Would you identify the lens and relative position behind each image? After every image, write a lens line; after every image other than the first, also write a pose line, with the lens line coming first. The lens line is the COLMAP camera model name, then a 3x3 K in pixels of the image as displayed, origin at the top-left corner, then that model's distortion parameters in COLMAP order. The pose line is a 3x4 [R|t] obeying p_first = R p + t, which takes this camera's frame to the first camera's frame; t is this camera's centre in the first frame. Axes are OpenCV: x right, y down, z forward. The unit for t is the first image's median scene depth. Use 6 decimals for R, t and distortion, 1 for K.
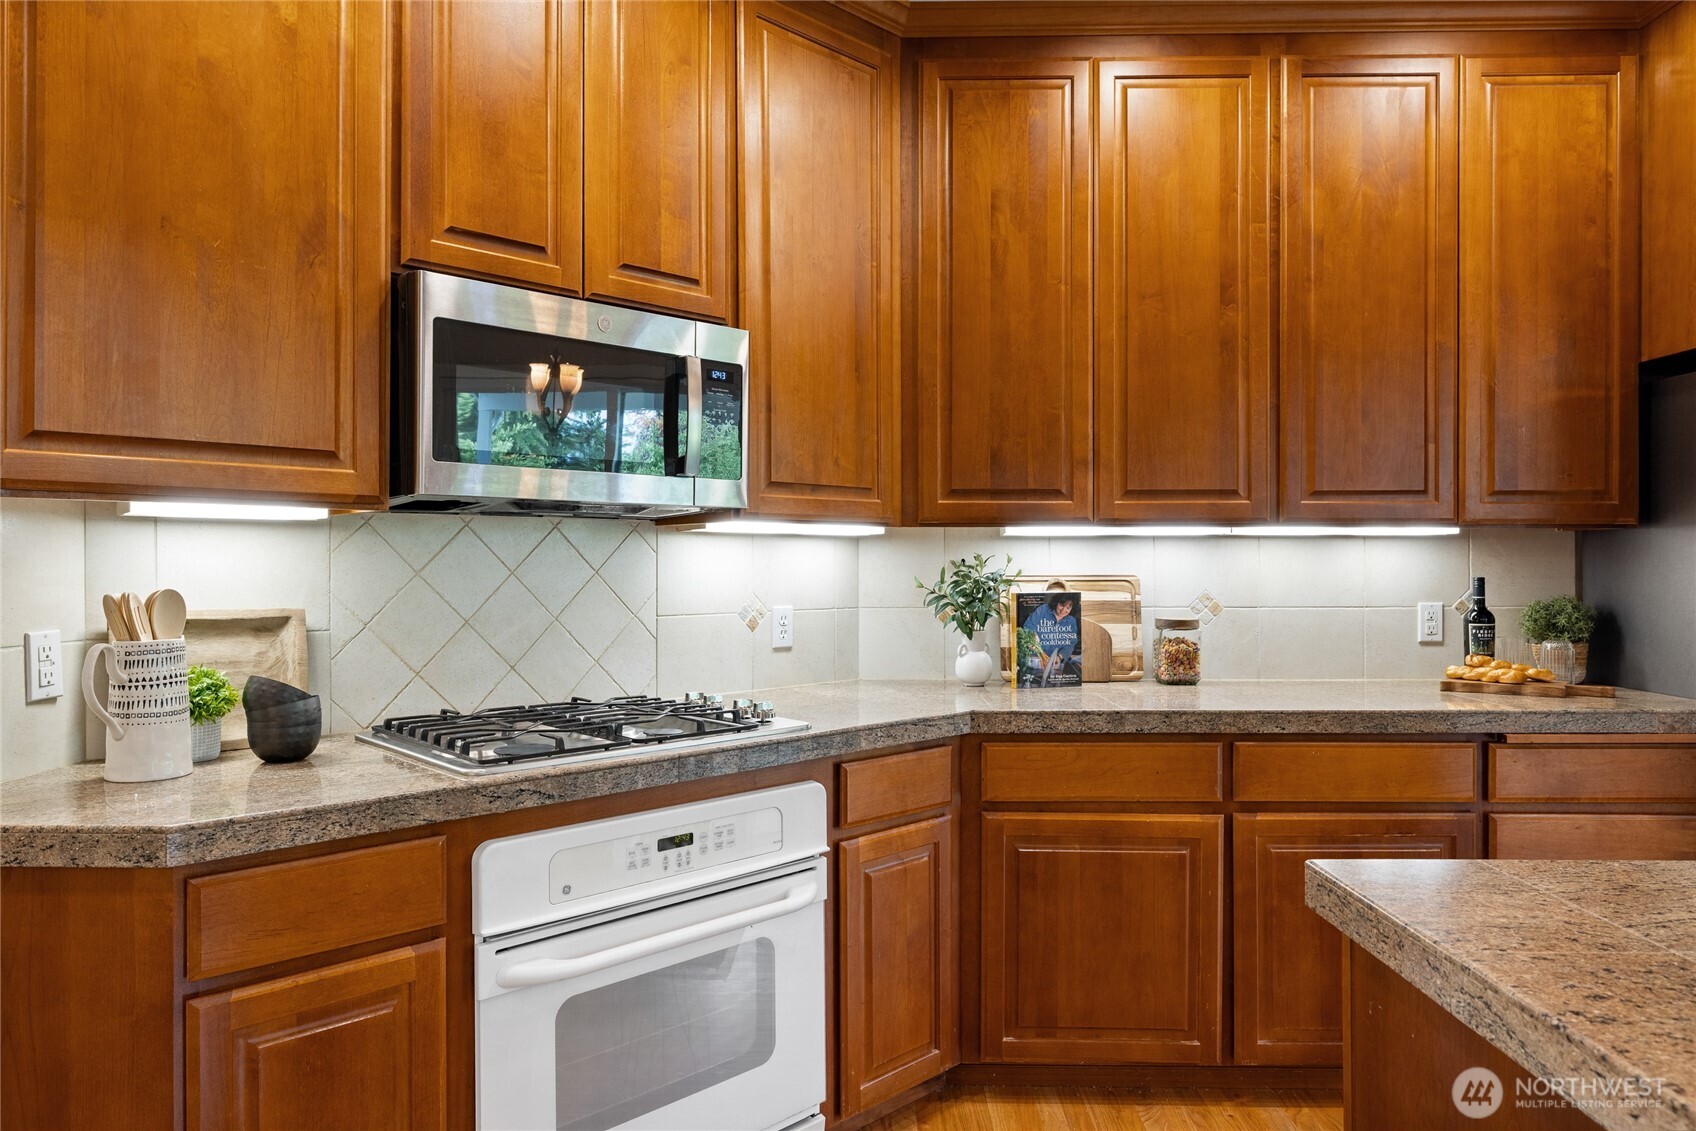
lens RADIAL K [[1110.0, 0, 849.8], [0, 1110.0, 558.8], [0, 0, 1]] dist [0.001317, -0.000060]
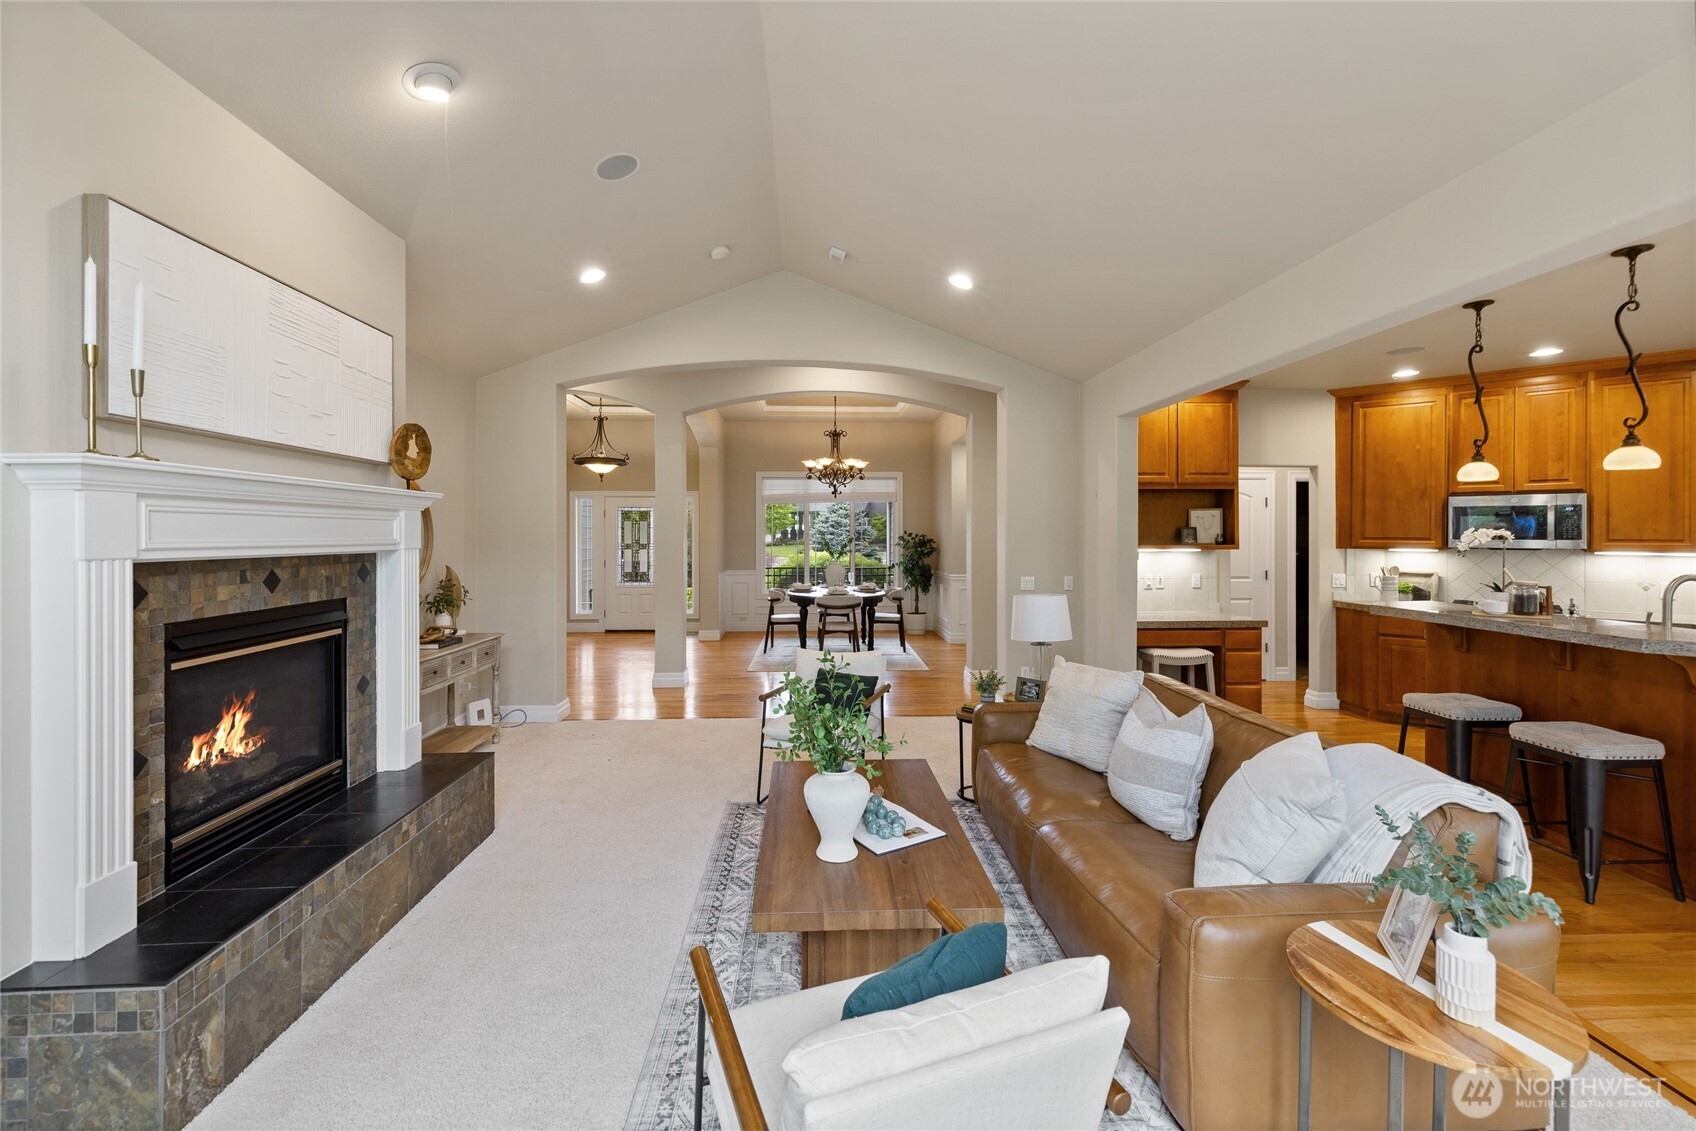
lens RADIAL K [[703.1, 0, 844.5], [0, 703.1, 536.3], [0, 0, 1]] dist [0.000849, 0.000092]
pose [[0.081319, 0.001170, -0.996687, 2.190221], [0.000392, 0.999999, 0.001206, -0.105173], [0.996688, -0.000489, 0.081318, -1.616109]]
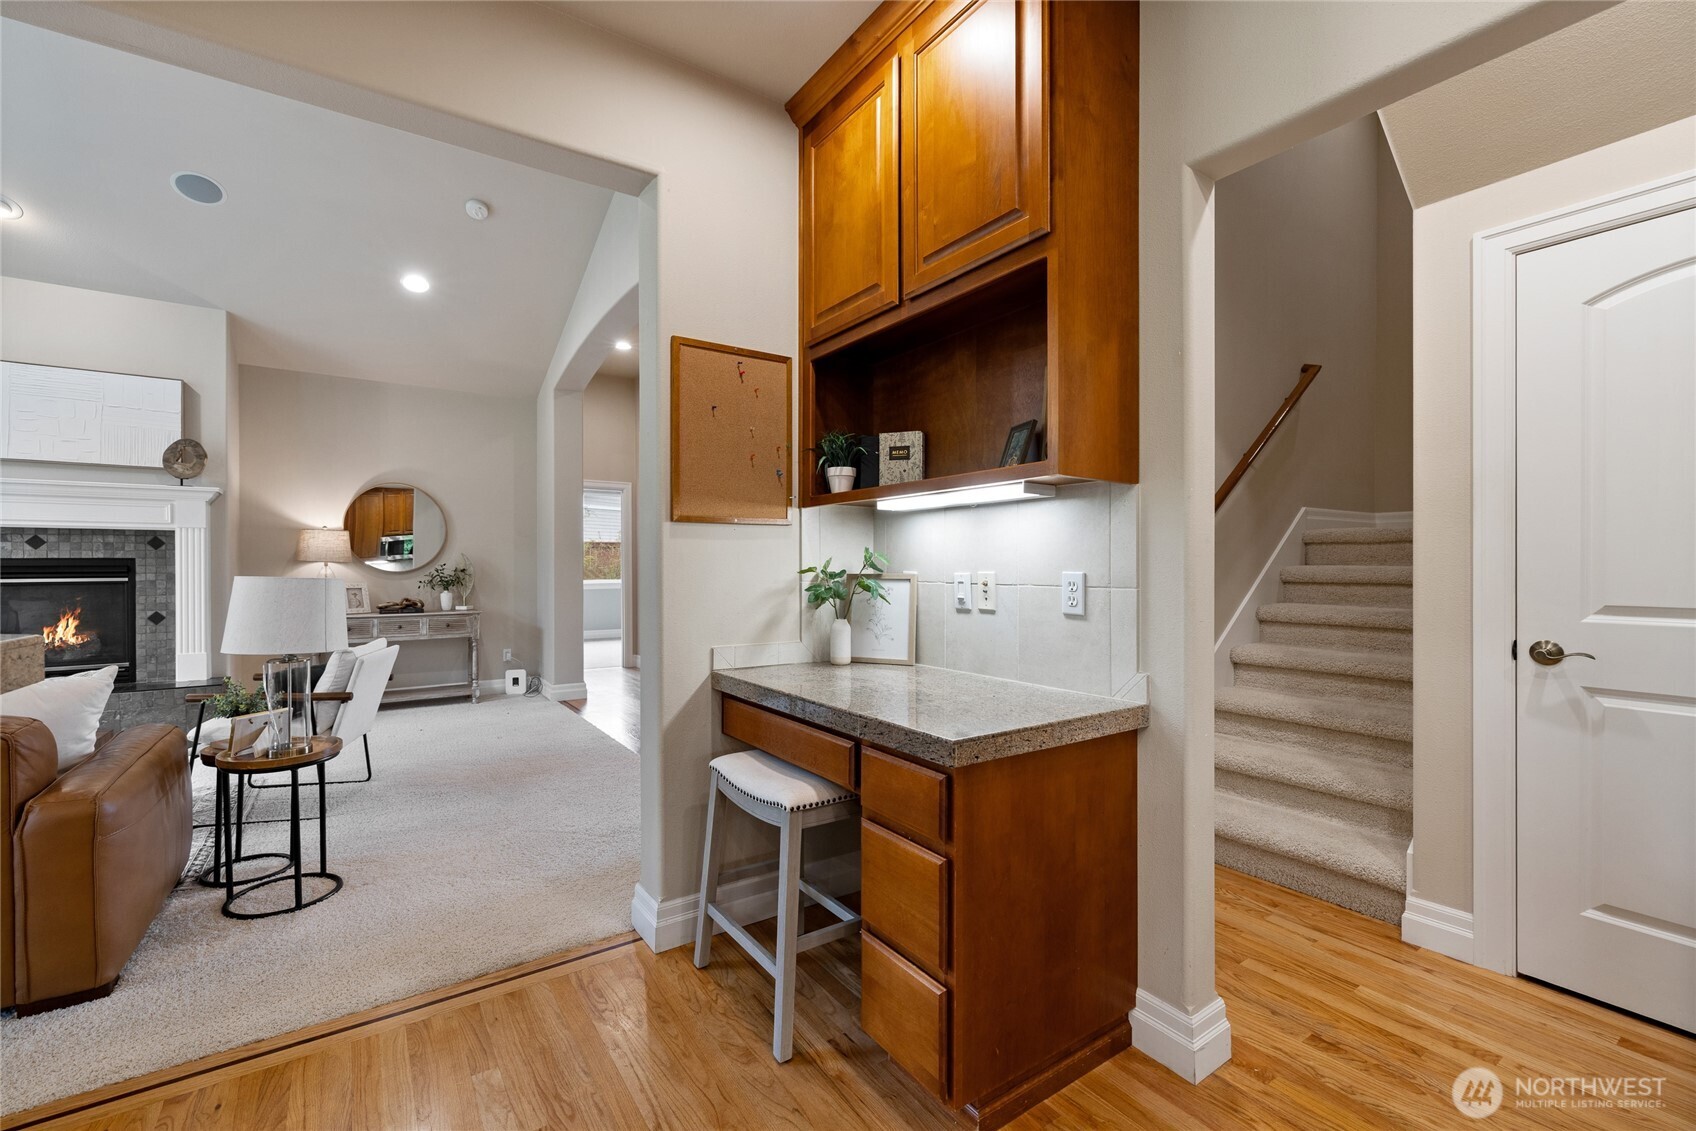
lens RADIAL K [[726.6, 0, 844.3], [0, 726.6, 571.7], [0, 0, 1]] dist [0.001255, 0.000222]
pose [[-0.816689, 0.004868, -0.577058, 0.122152], [0.000993, 0.999975, 0.007030, 0.054254], [0.577077, 0.005168, -0.816673, 0.739667]]
